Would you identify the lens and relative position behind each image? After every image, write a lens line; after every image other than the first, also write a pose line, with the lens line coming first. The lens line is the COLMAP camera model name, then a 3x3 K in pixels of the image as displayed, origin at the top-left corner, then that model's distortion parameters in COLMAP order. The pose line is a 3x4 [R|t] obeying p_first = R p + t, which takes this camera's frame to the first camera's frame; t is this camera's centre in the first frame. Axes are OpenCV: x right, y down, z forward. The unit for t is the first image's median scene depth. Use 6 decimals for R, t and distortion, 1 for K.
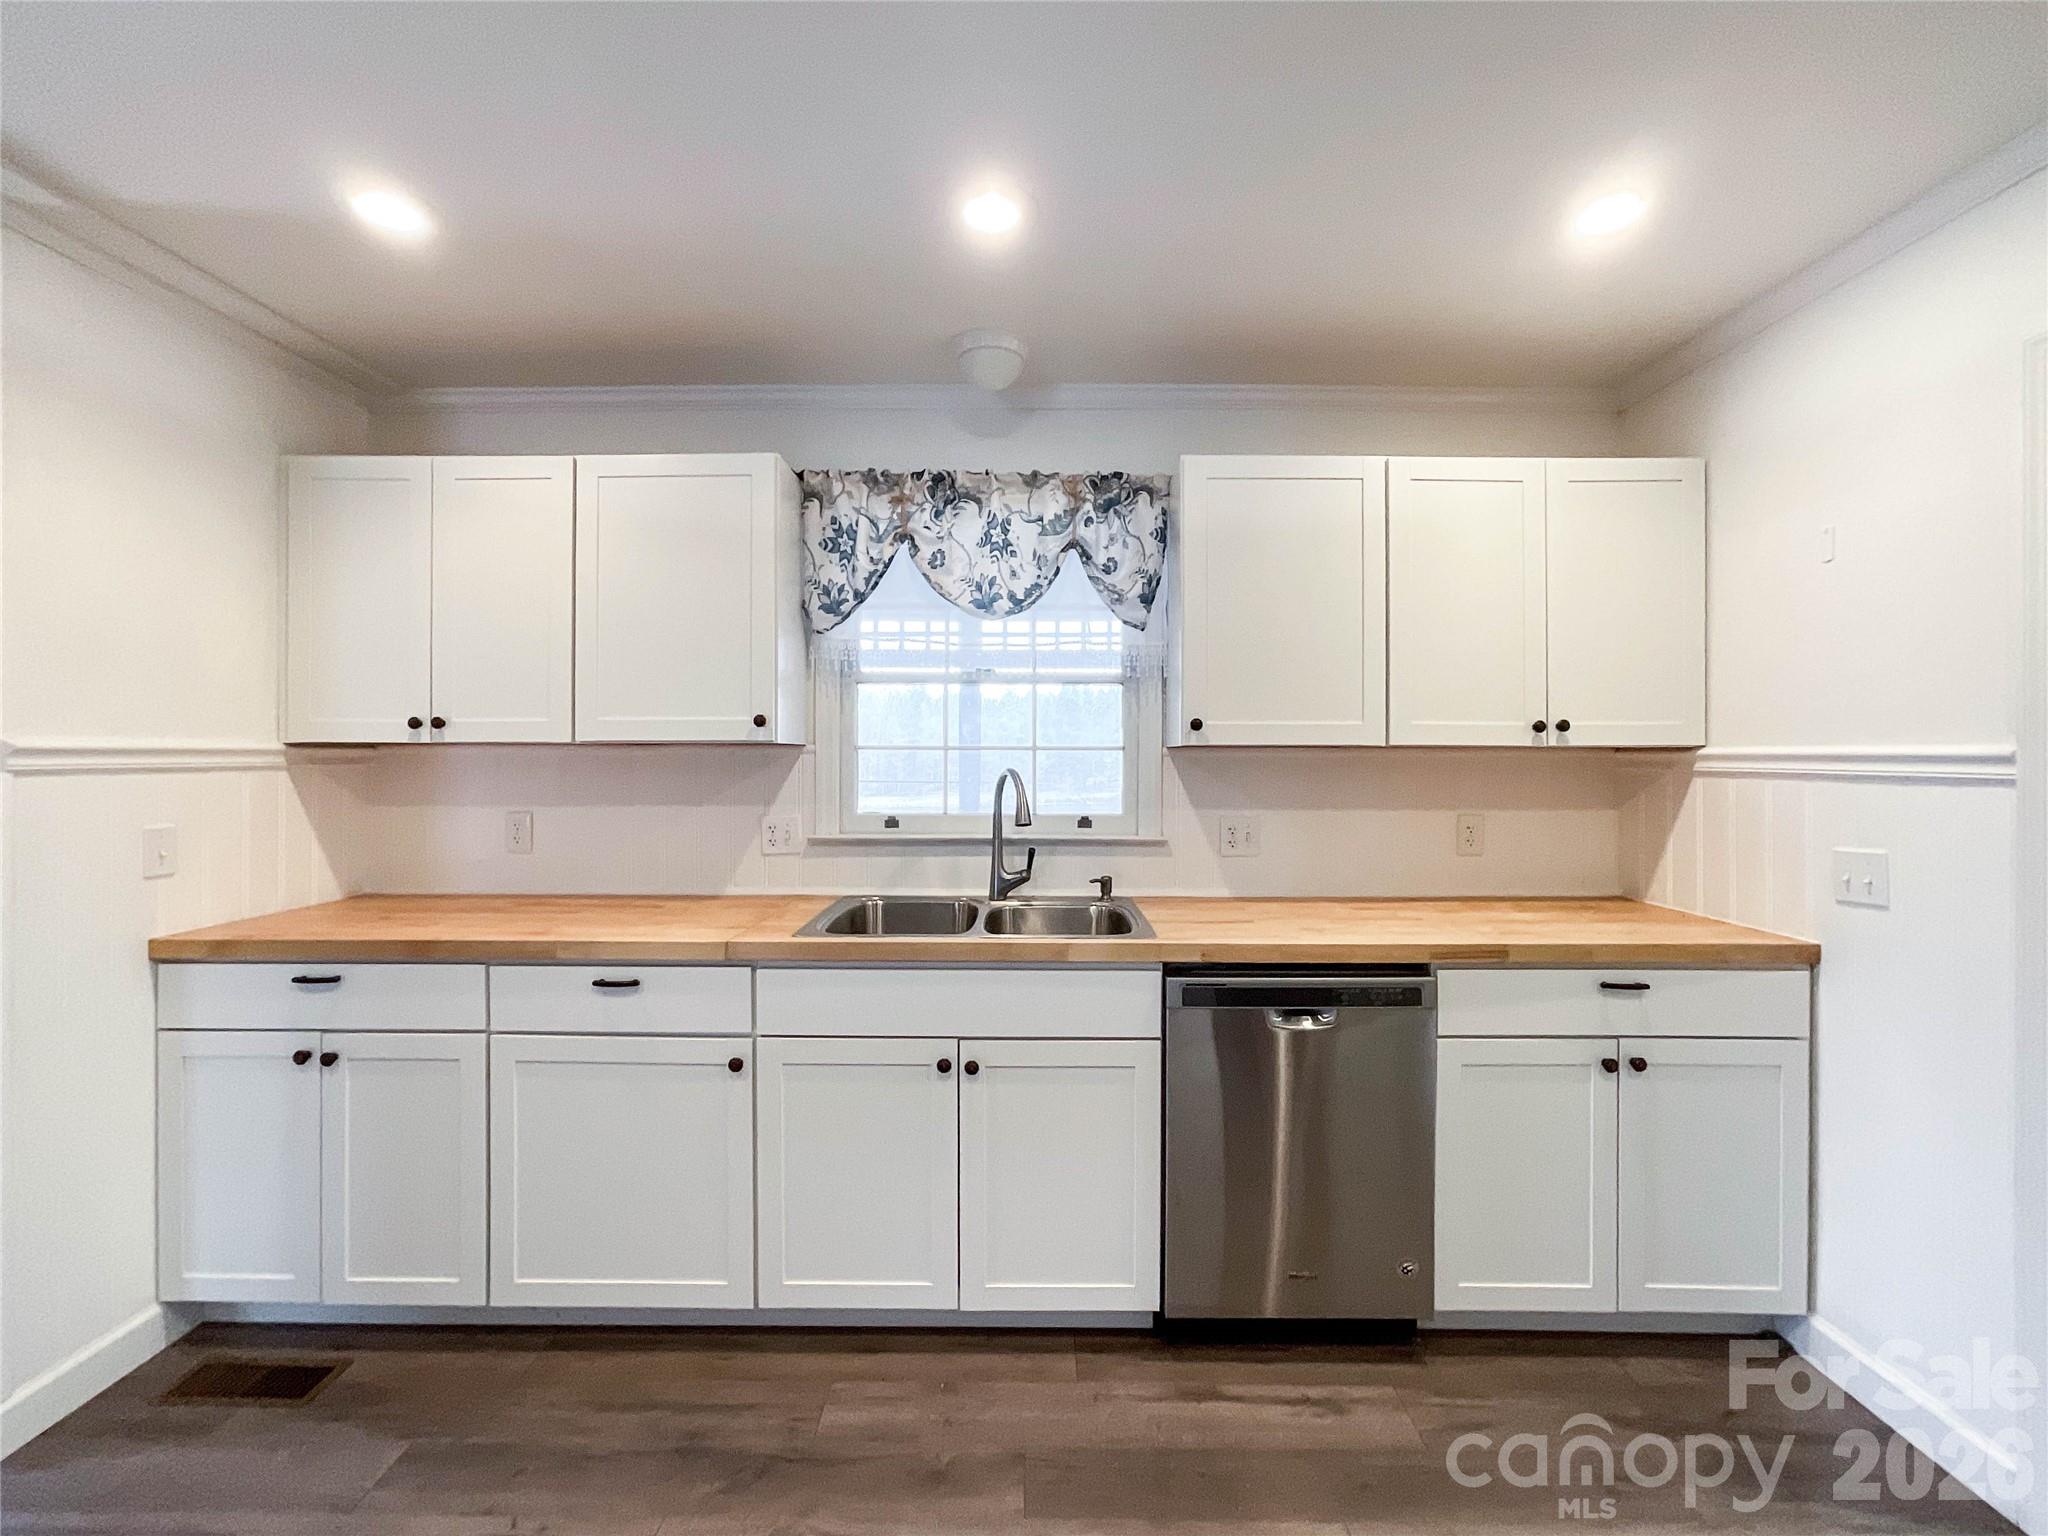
lens RADIAL K [[862.7, 0, 1023.5], [0, 862.7, 754.7], [0, 0, 1]] dist [-0.016619, 0.007666]
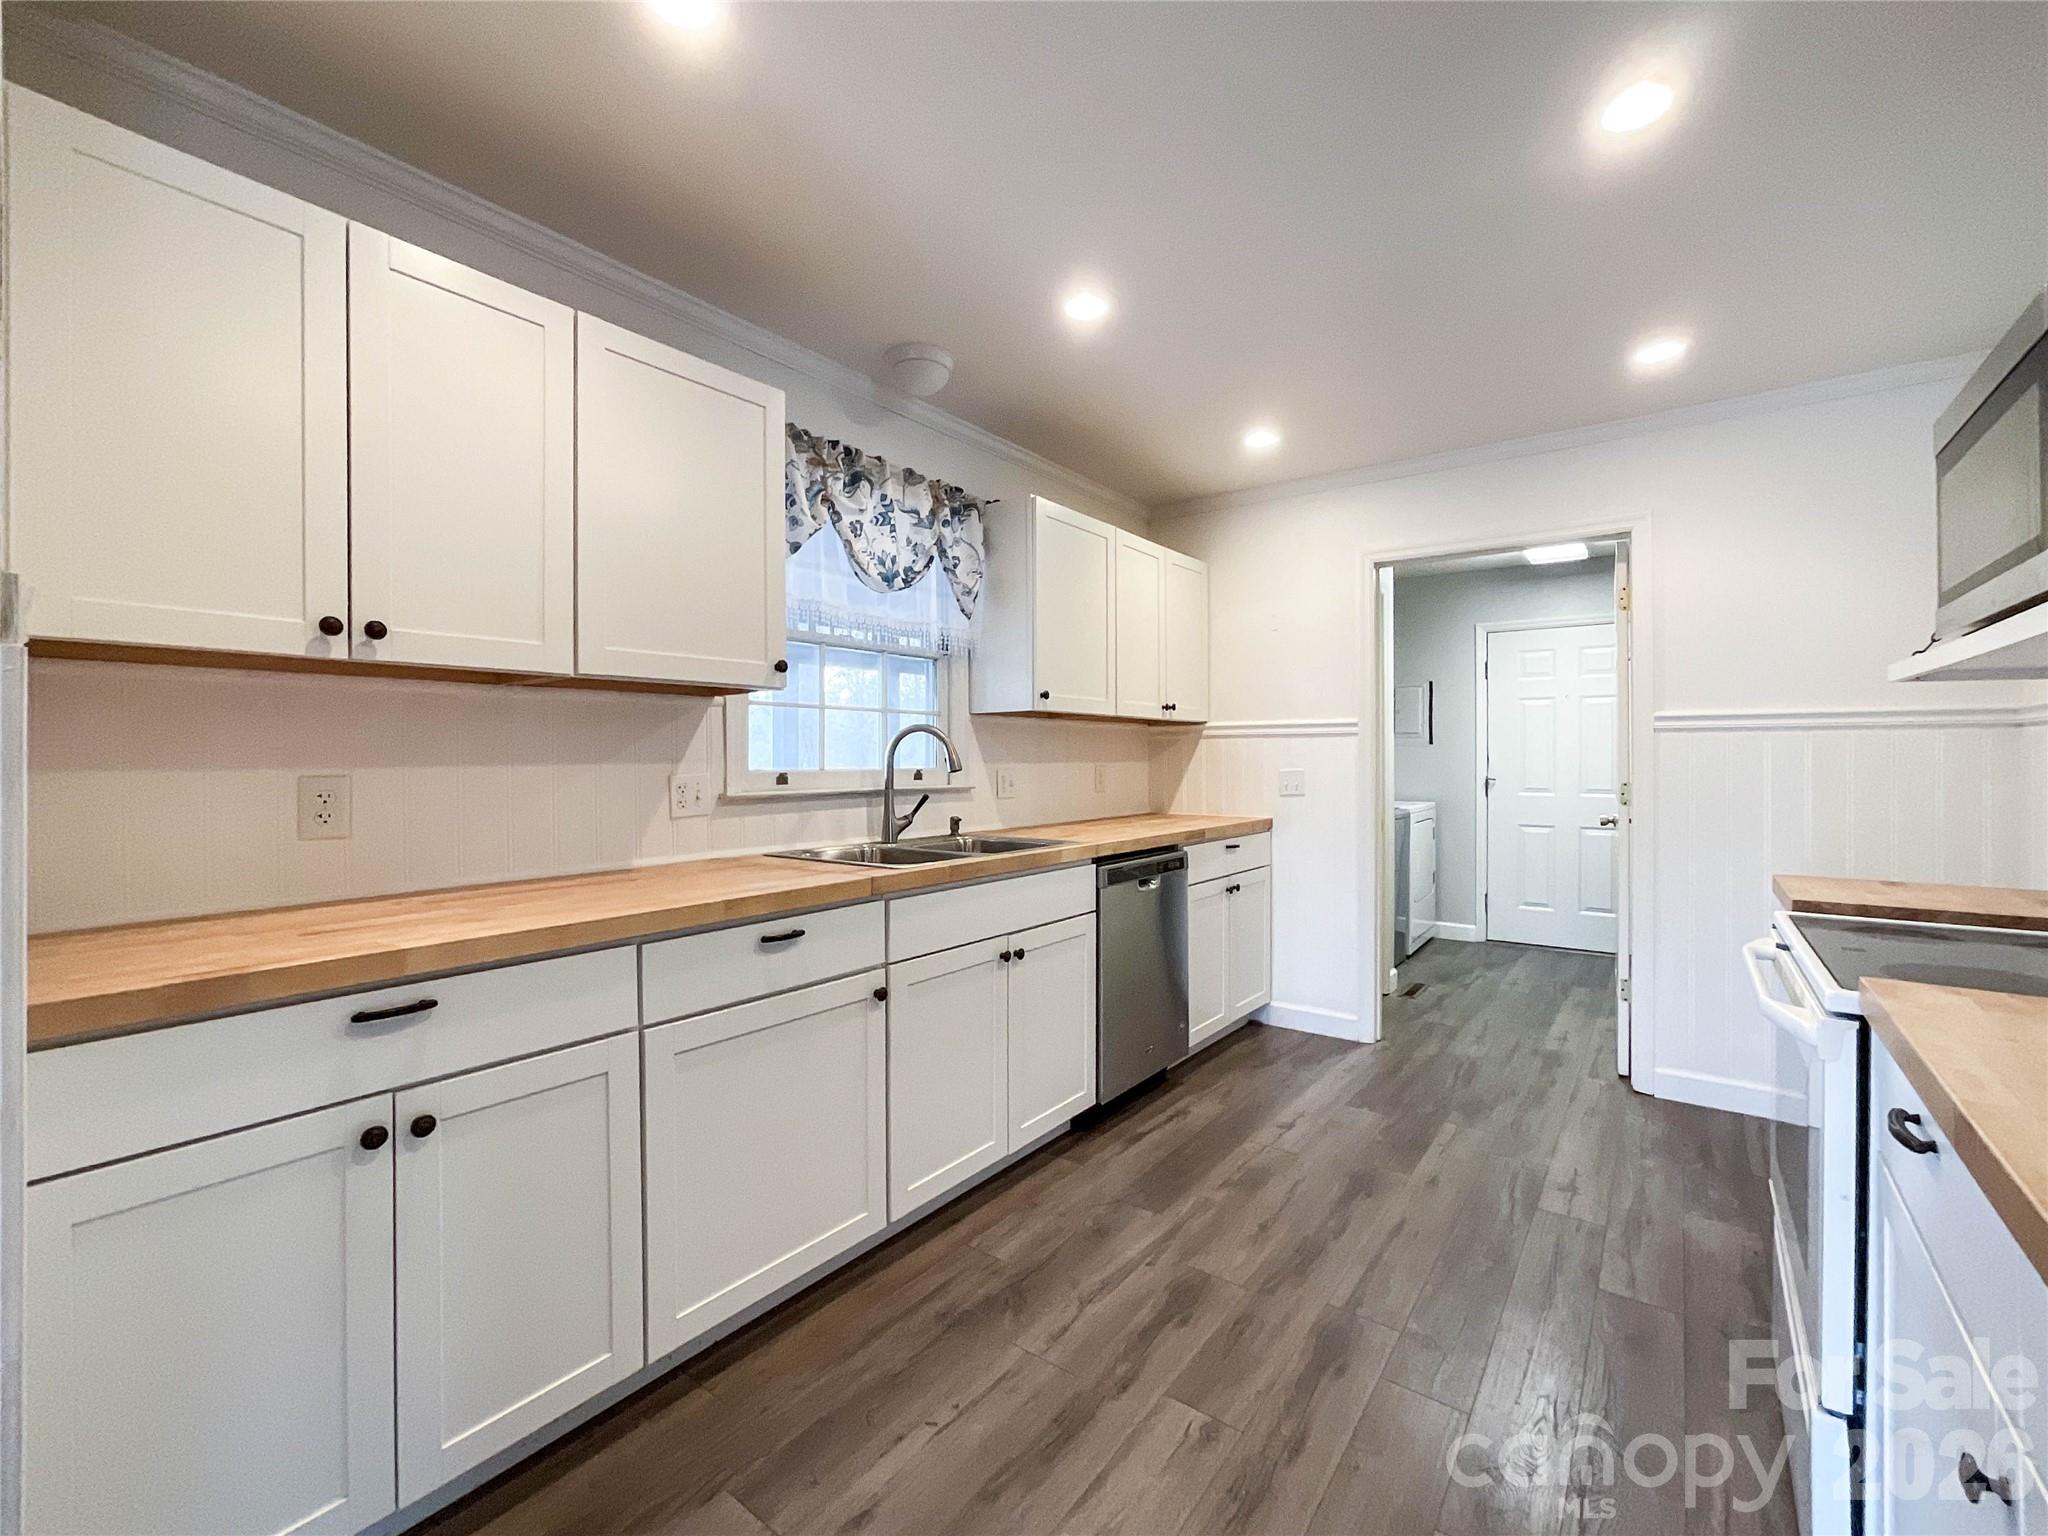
lens RADIAL K [[862.7, 0, 1033.3], [0, 862.7, 763.3], [0, 0, 1]] dist [-0.016619, 0.007666]
pose [[0.600035, -0.009090, 0.799922, -0.902019], [0.006202, 0.999958, 0.006711, 0.064272], [-0.799950, 0.000934, 0.600066, 0.194652]]
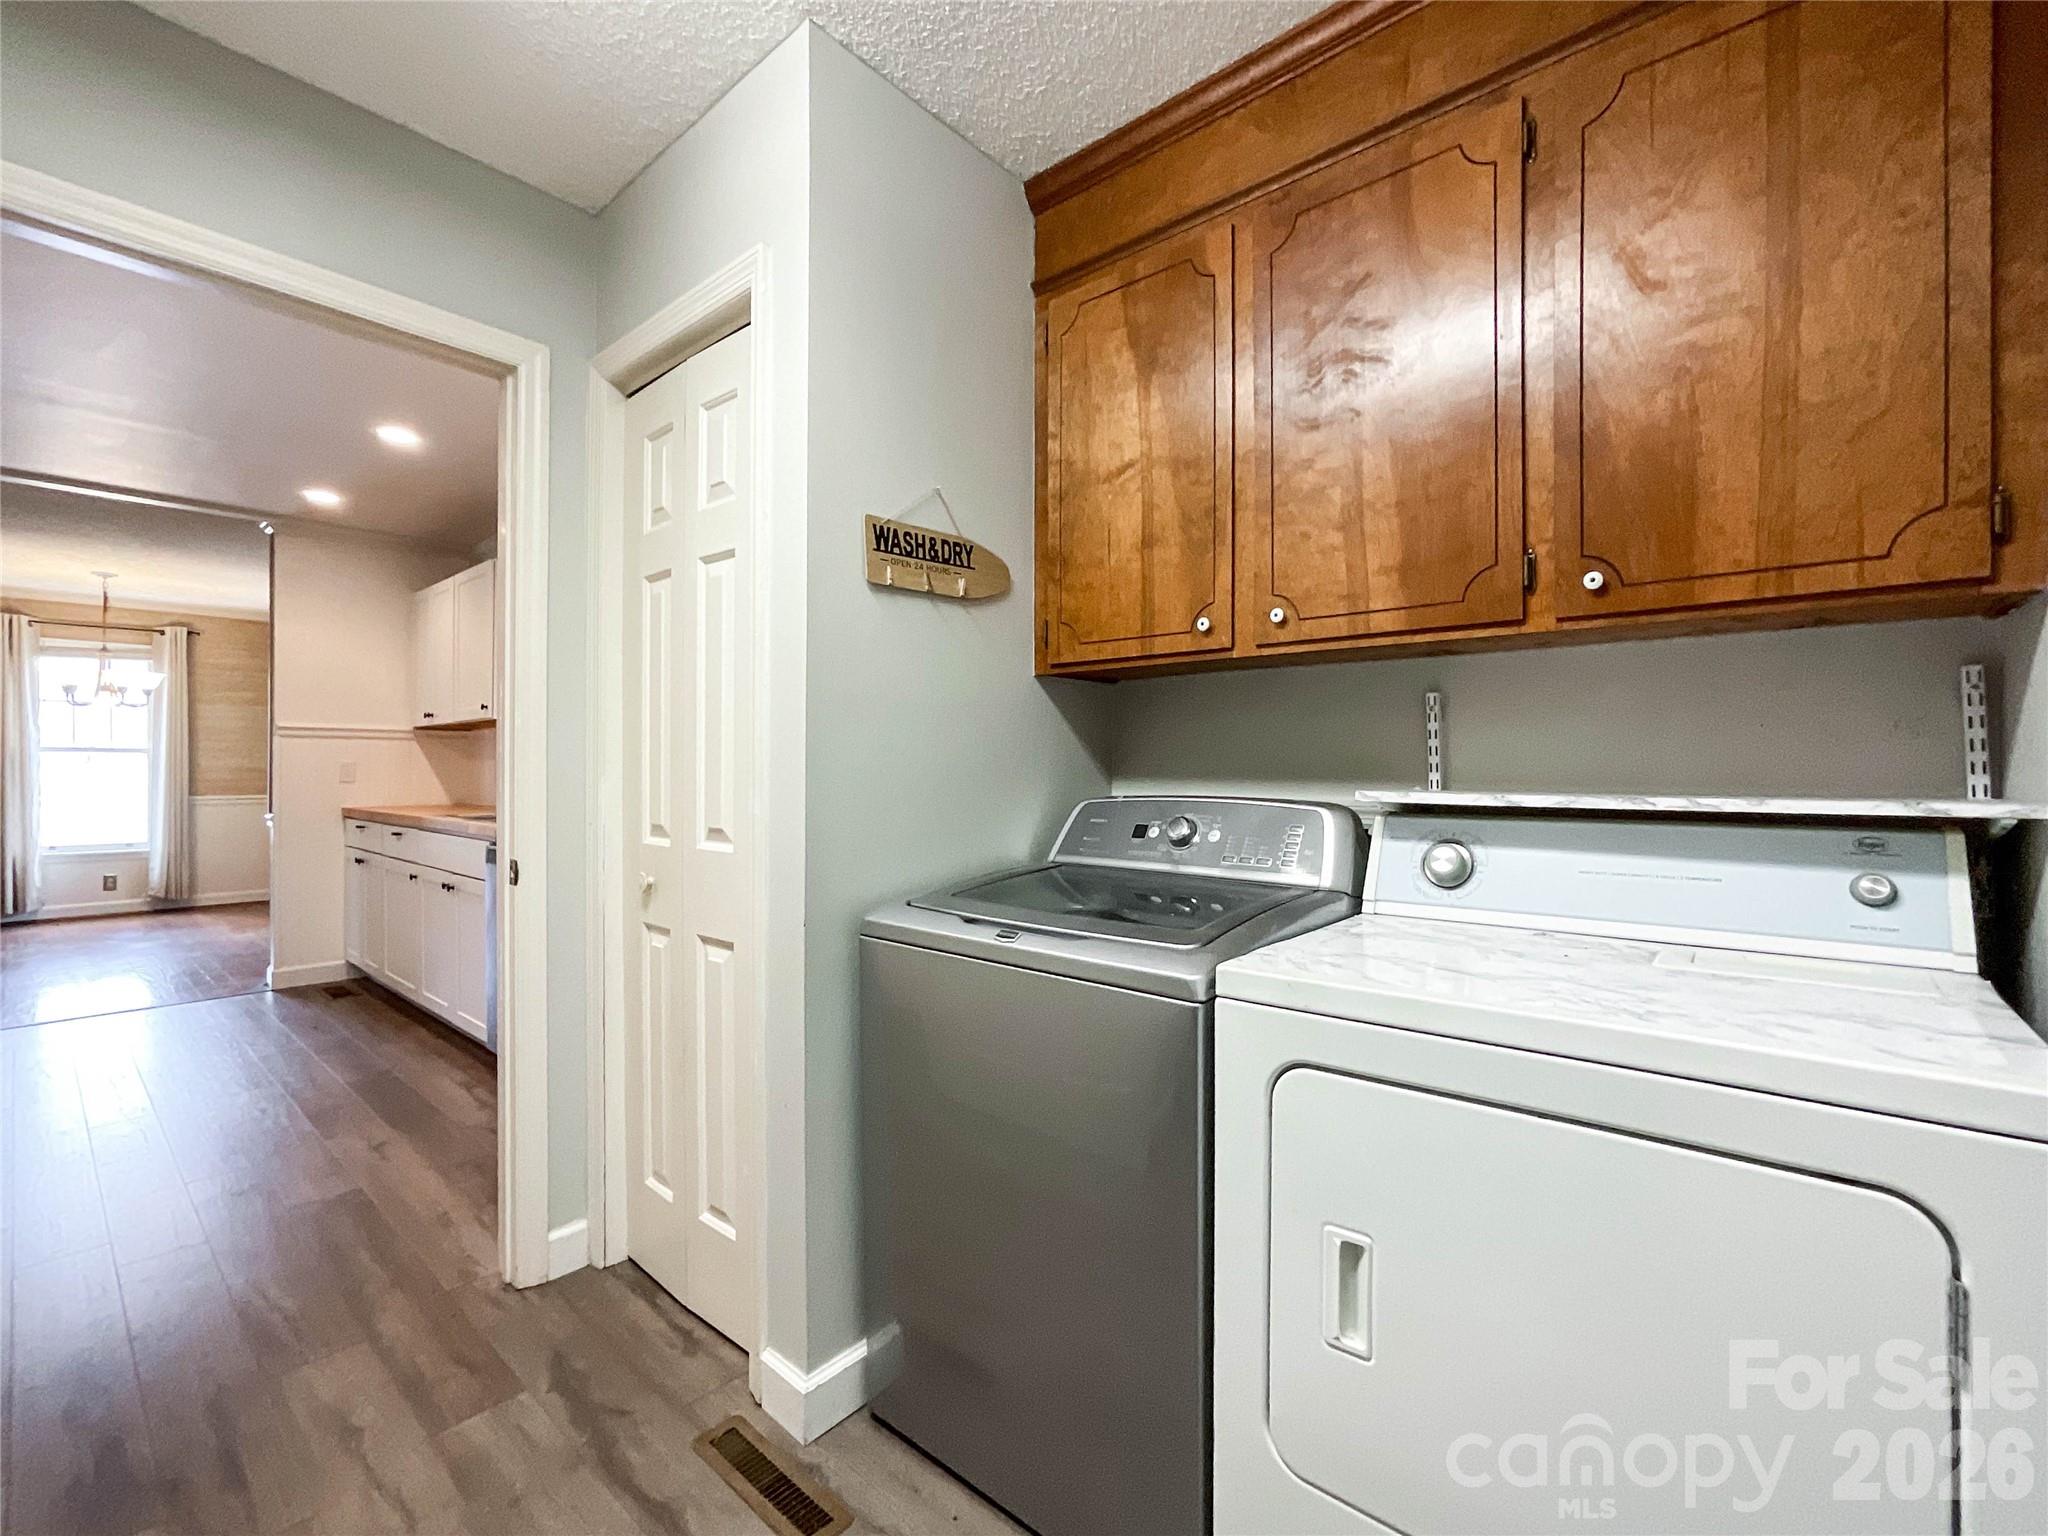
lens RADIAL K [[862.7, 0, 1020.9], [0, 862.7, 774.1], [0, 0, 1]] dist [-0.016619, 0.007666]
pose [[0.769719, 0.002701, -0.638377, 1.802547], [0.000155, 0.999990, 0.004418, 0.098373], [0.638382, -0.003500, 0.769712, 0.328542]]
